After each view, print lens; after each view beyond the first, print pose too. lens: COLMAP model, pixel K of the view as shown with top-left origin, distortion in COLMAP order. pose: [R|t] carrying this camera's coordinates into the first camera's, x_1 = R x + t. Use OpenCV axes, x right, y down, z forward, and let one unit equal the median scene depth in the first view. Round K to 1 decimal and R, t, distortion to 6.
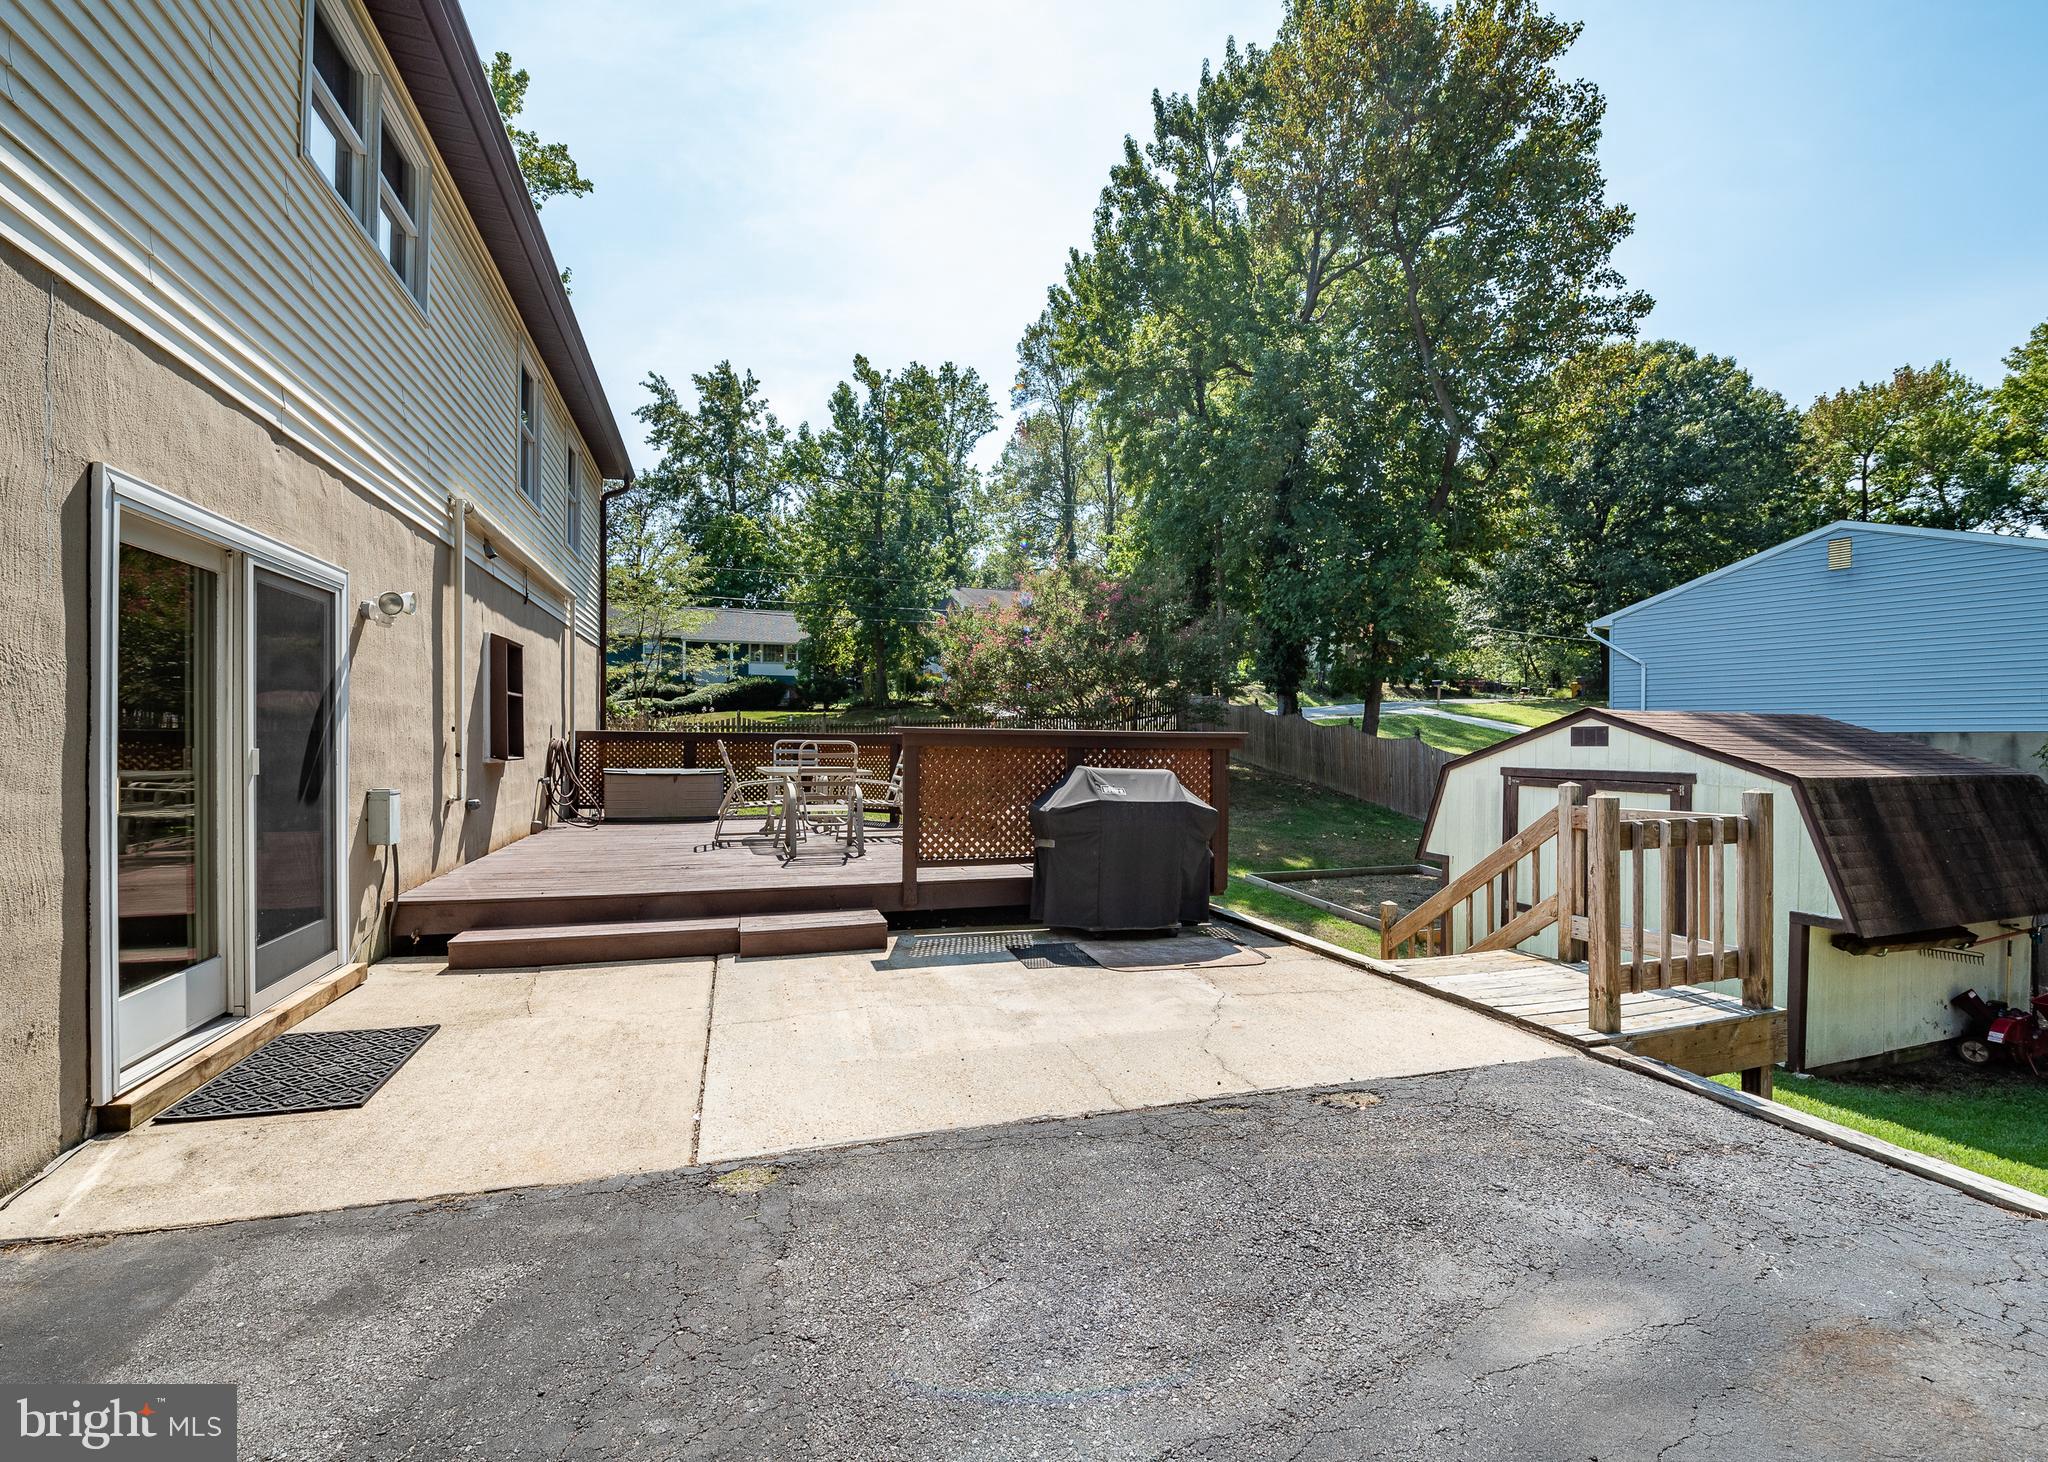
lens RADIAL K [[864.4, 0, 1035.2], [0, 864.4, 747.8], [0, 0, 1]] dist [-0.008556, 0.000059]
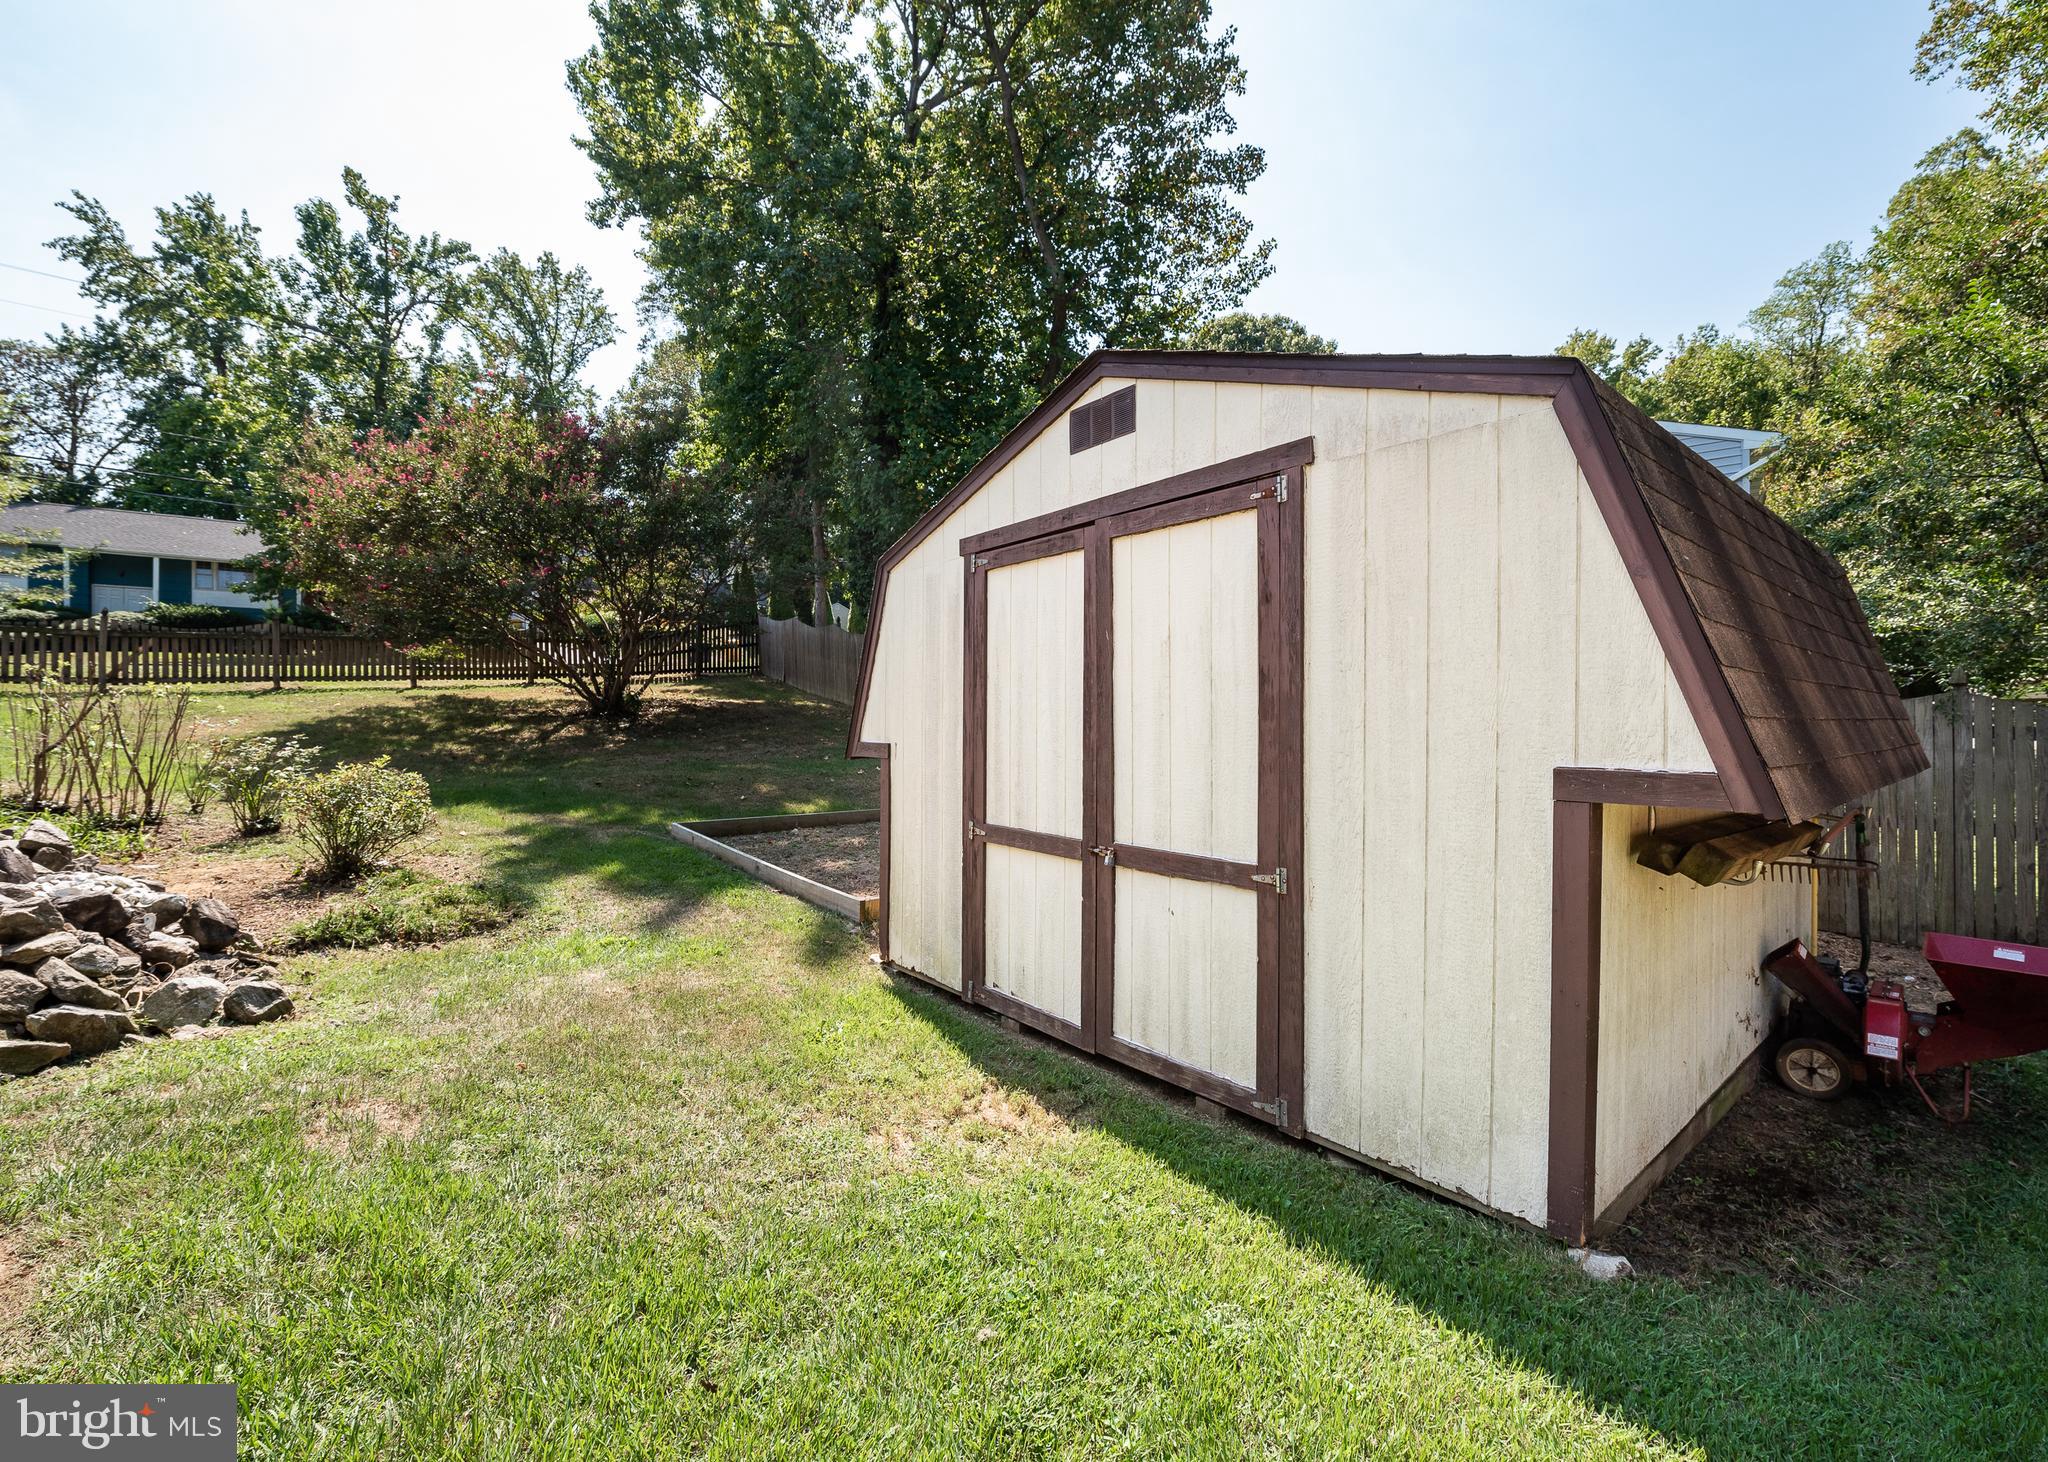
lens RADIAL K [[854.3, 0, 1018.6], [0, 854.3, 735.8], [0, 0, 1]] dist [0.001499, -0.005413]
pose [[0.946192, -0.010011, 0.323451, 0.094145], [0.008681, 0.999947, 0.005556, 0.028881], [-0.323490, -0.002450, 0.946229, 0.123506]]
